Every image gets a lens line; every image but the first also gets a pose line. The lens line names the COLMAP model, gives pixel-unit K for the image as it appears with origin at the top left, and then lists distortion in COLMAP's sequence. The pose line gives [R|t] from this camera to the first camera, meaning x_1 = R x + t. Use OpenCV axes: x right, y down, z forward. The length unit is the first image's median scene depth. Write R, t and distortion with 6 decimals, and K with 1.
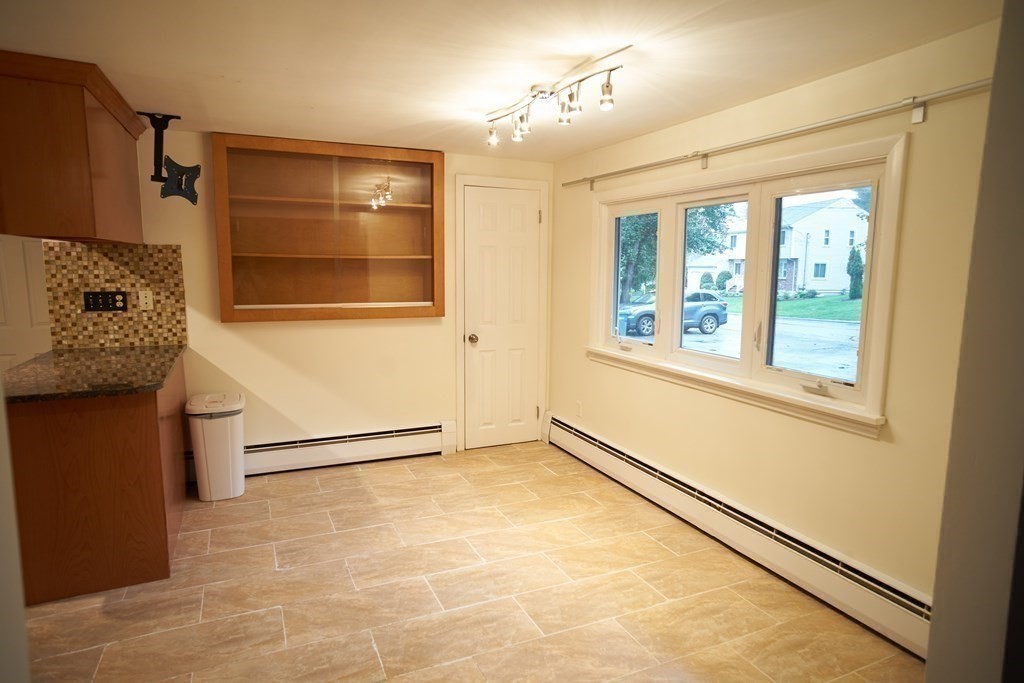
lens RADIAL K [[583.7, 0, 504.4], [0, 583.7, 340.5], [0, 0, 1]] dist [-0.002364, -0.000017]
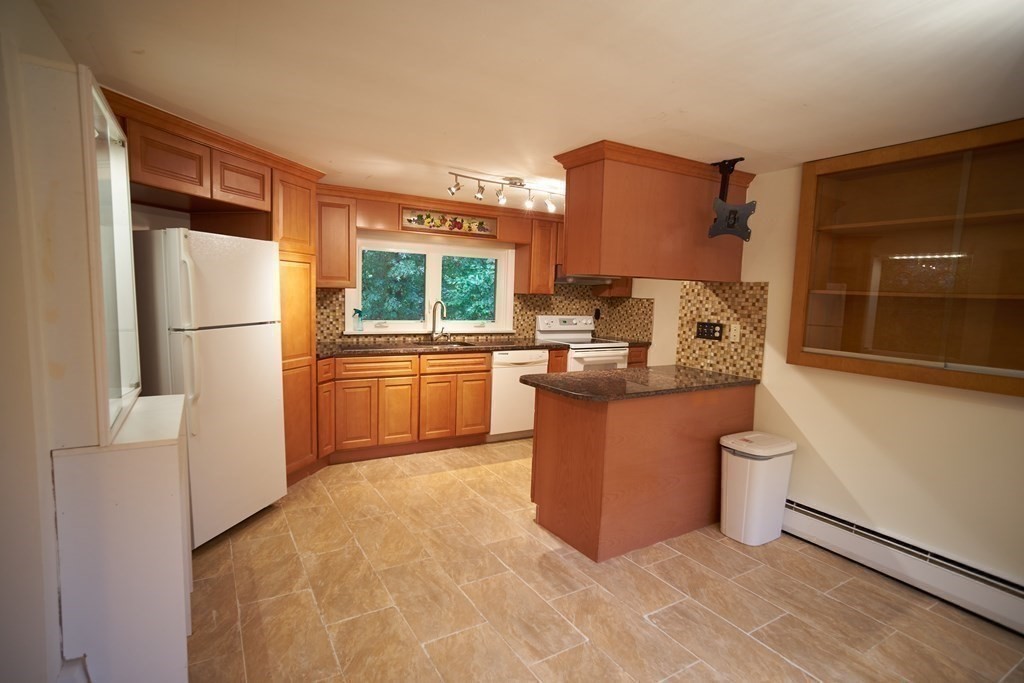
lens RADIAL K [[520.2, 0, 530.0], [0, 520.2, 343.2], [0, 0, 1]] dist [-0.003104, 0.000028]
pose [[0.145653, 0.094589, -0.984804, 0.292341], [-0.156474, 0.985093, 0.071474, -0.060464], [0.976883, 0.143686, 0.158282, 0.479253]]
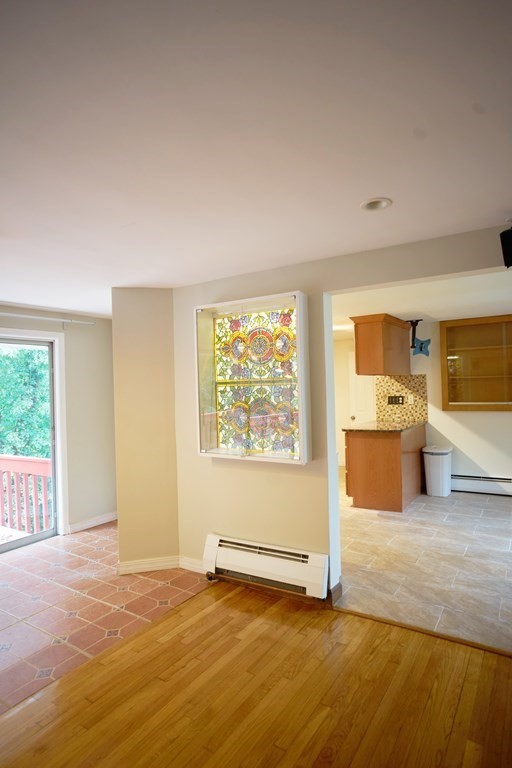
lens RADIAL K [[444.3, 0, 256.0], [0, 444.3, 384.0], [0, 0, 1]] dist [-0.038175, 0.000796]
pose [[0.545968, -0.030188, -0.837262, 0.482409], [-0.073376, 0.993788, -0.083679, 0.055919], [0.834586, 0.107121, 0.540362, -0.416560]]
